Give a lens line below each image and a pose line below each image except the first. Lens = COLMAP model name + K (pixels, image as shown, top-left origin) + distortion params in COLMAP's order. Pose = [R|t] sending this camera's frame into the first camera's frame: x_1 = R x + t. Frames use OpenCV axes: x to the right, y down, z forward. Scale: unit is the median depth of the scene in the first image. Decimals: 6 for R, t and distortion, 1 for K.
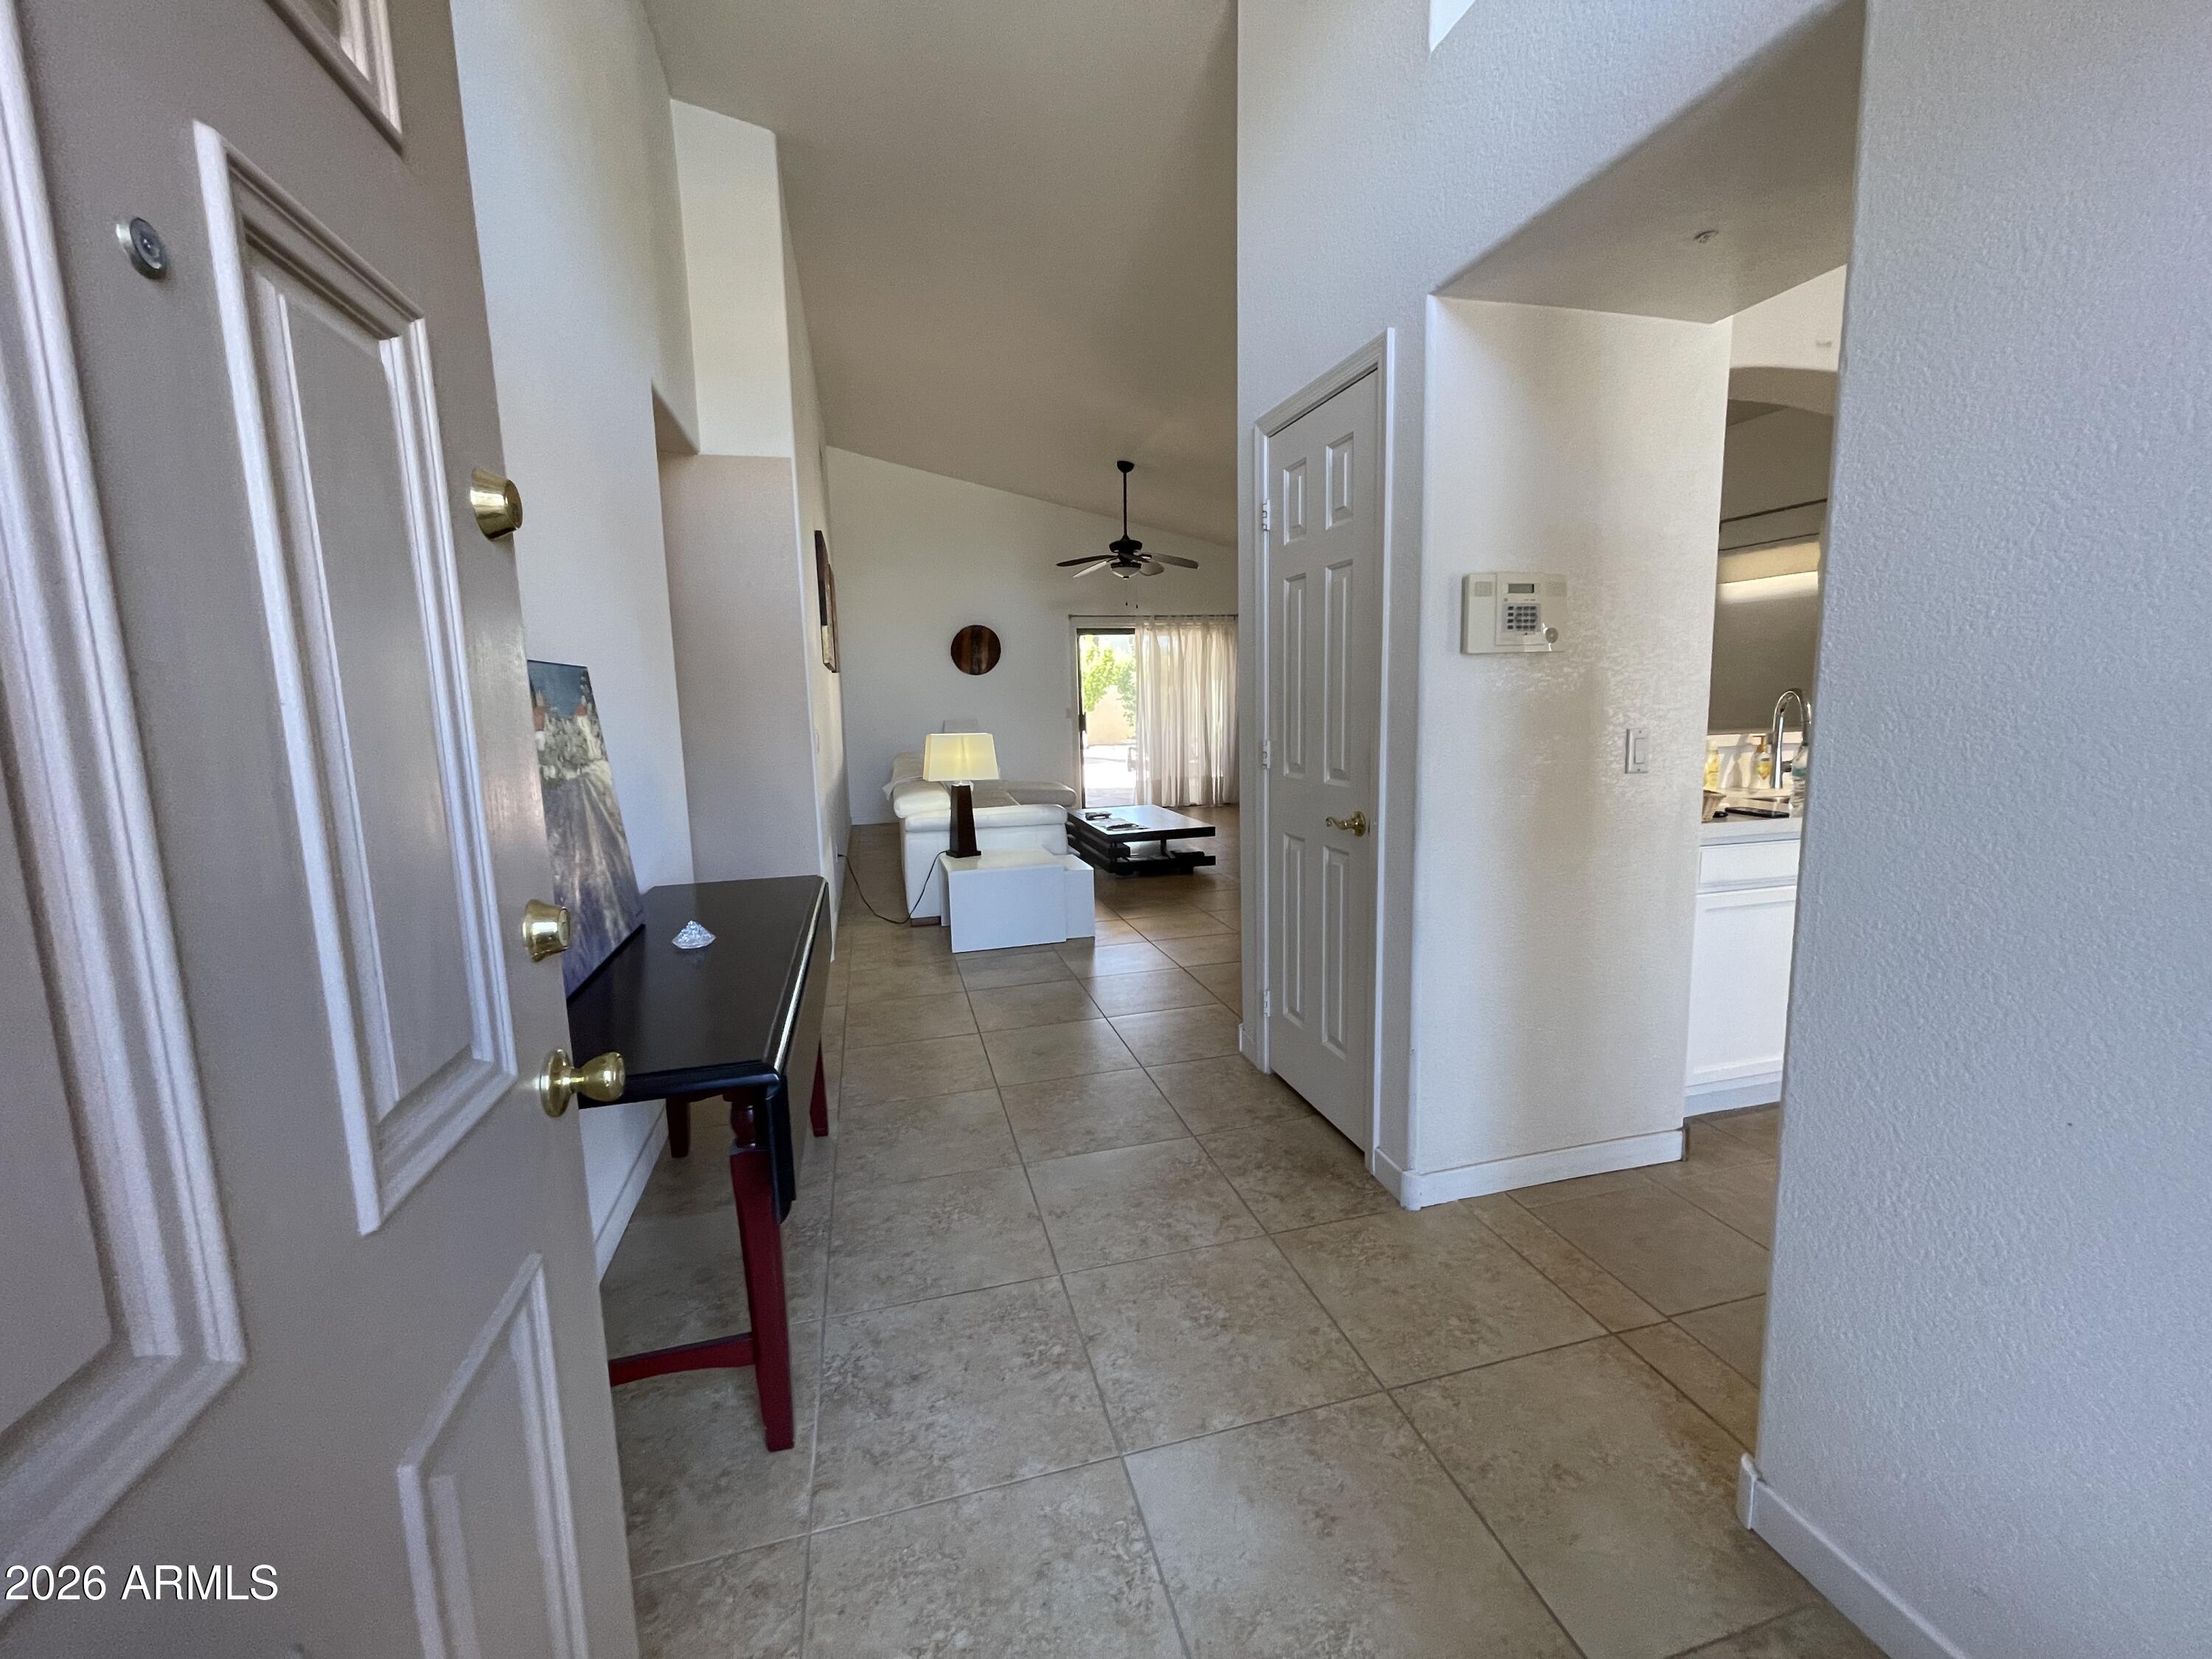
lens RADIAL K [[890.3, 0, 1109.3], [0, 890.3, 819.0], [0, 0, 1]] dist [-0.002783, -0.000605]
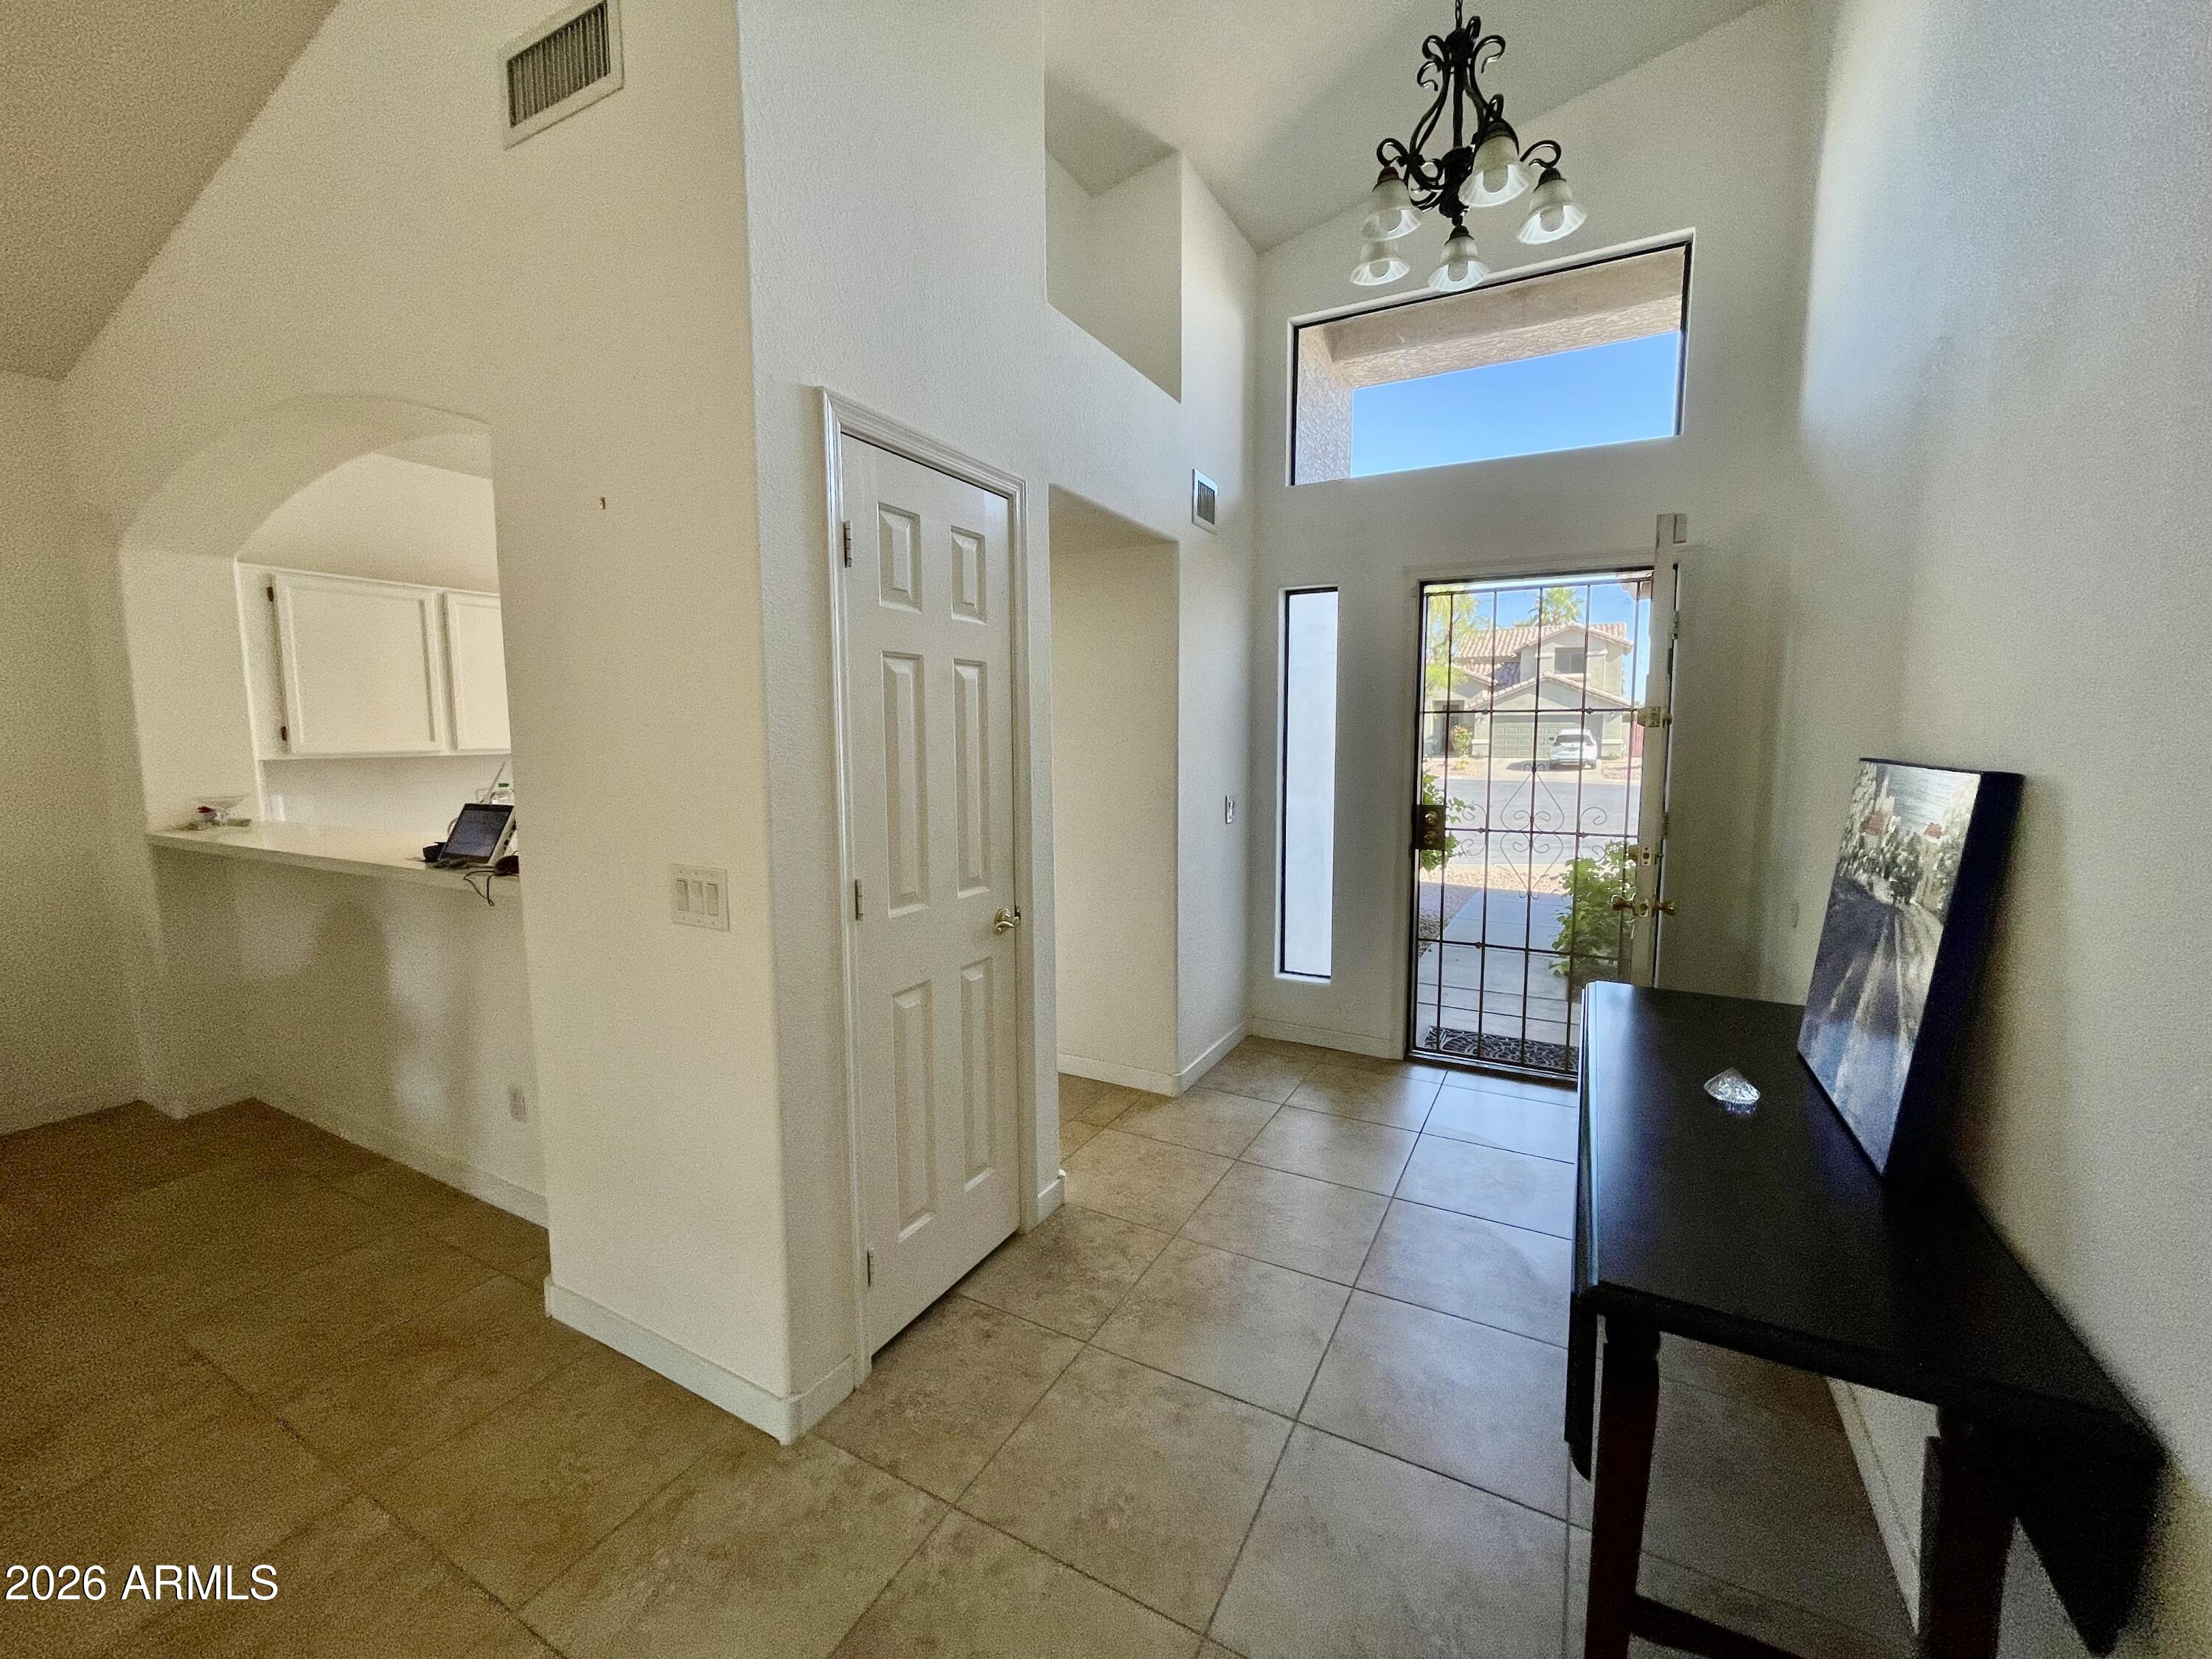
lens RADIAL K [[894.4, 0, 1108.5], [0, 894.4, 812.7], [0, 0, 1]] dist [0.003188, 0.000154]
pose [[-0.726377, -0.043843, 0.685897, -0.445692], [0.112232, 0.977002, 0.181306, -0.256790], [-0.678071, 0.208676, -0.704751, 1.411232]]
